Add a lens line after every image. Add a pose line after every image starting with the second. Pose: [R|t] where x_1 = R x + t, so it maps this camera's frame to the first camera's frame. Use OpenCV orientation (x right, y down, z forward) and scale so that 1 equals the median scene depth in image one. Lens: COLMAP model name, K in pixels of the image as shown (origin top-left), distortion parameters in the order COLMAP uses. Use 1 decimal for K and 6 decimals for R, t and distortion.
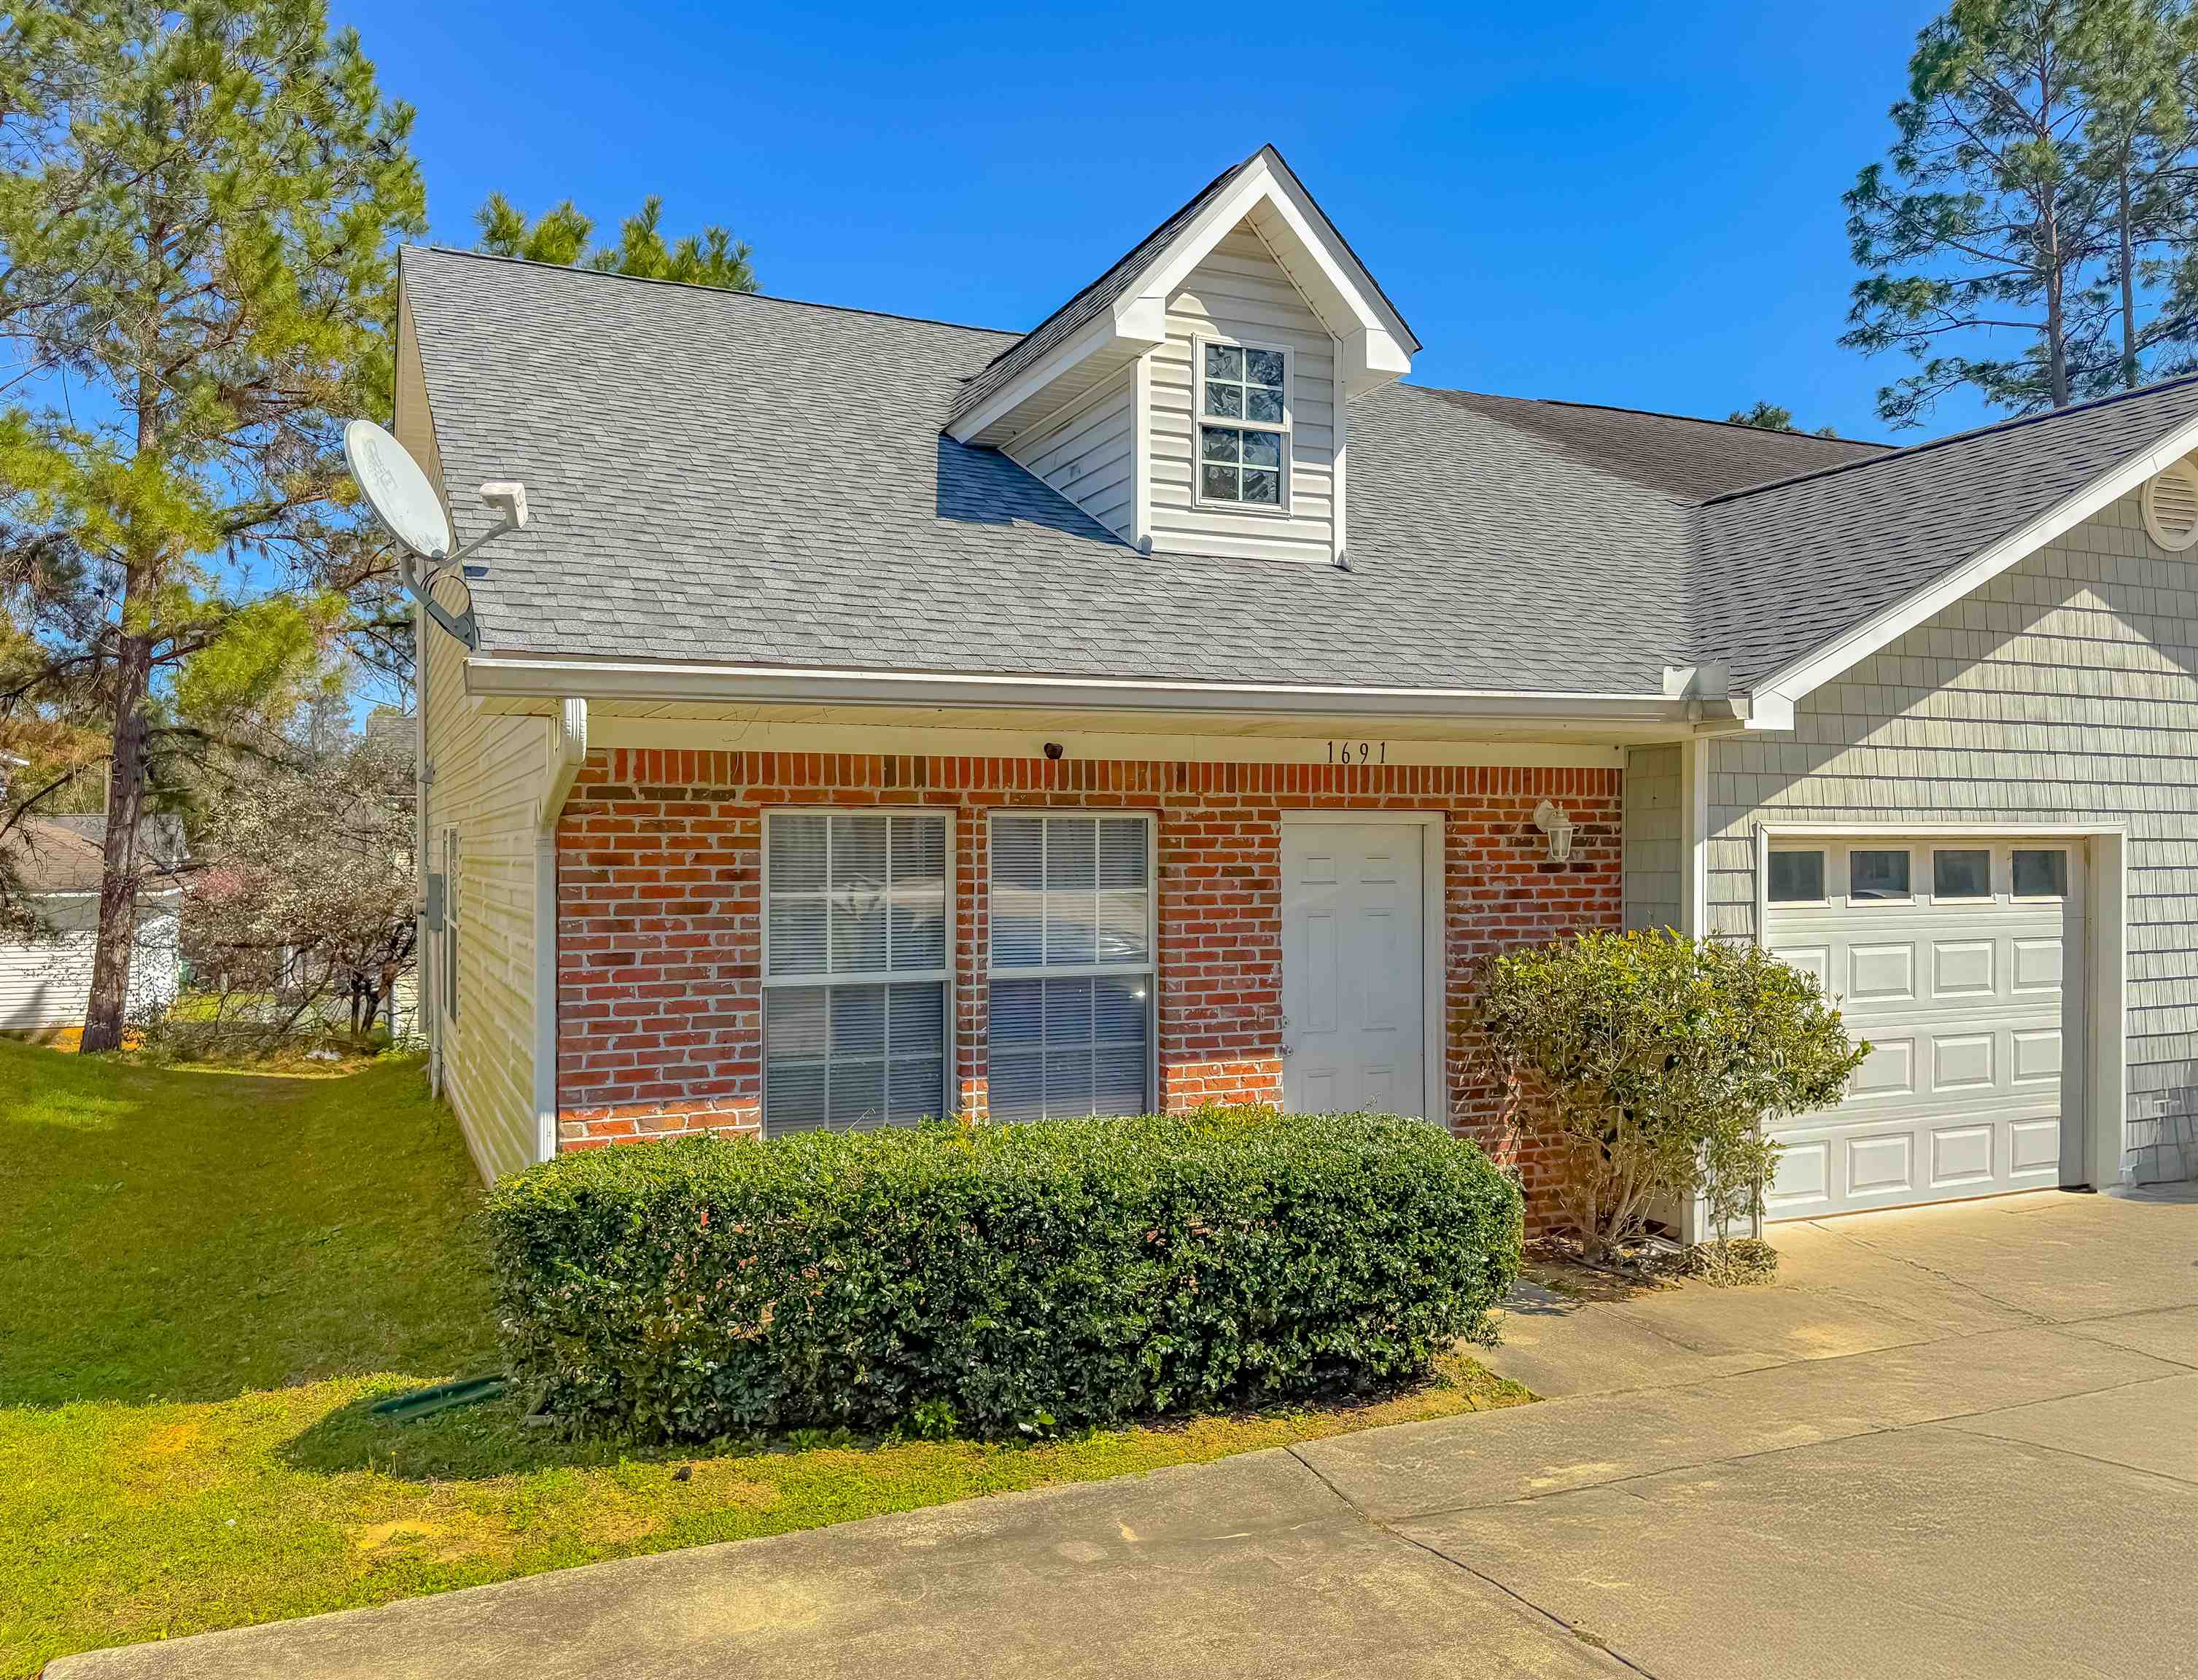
lens RADIAL K [[1640.5, 0, 1099.5], [0, 1640.5, 855.4], [0, 0, 1]] dist [0.072026, 0.000506]
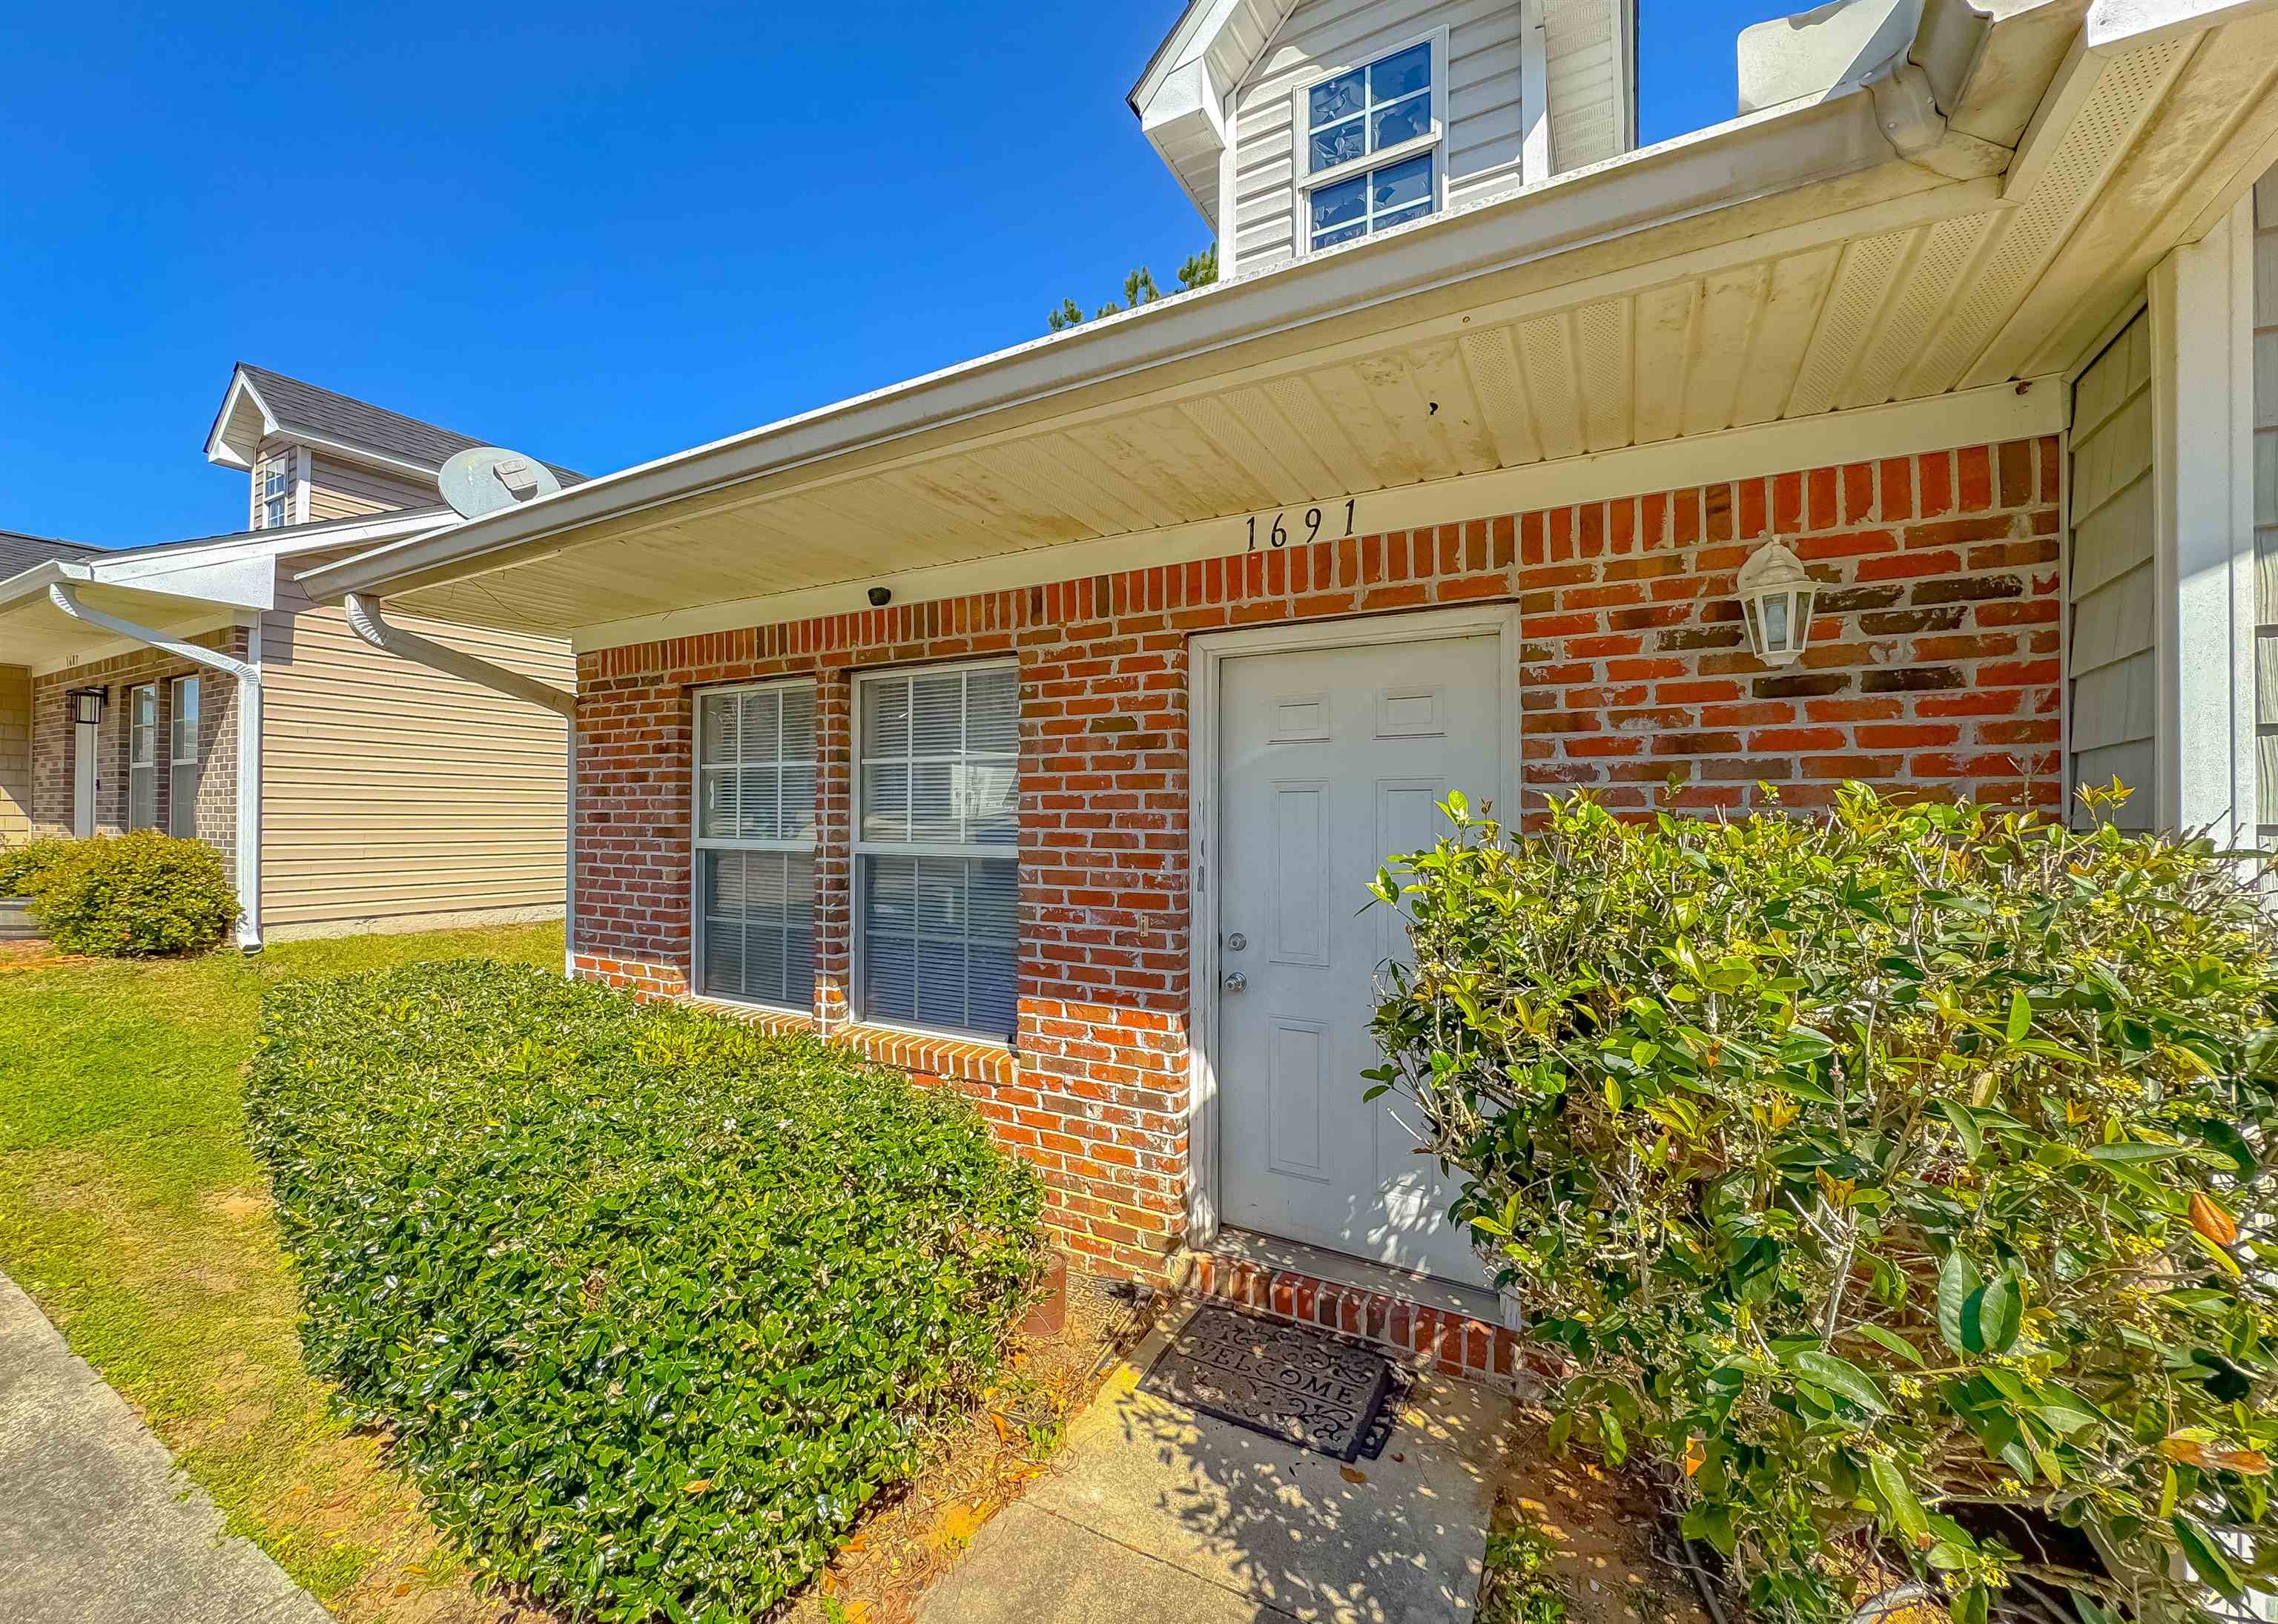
lens RADIAL K [[879.1, 0, 1136.8], [0, 879.1, 800.5], [0, 0, 1]] dist [-0.015429, 0.000103]
pose [[0.586765, -0.009601, -0.809701, 0.403265], [0.000183, 0.999931, -0.011724, 0.047752], [0.809757, 0.006731, 0.586726, 0.778067]]
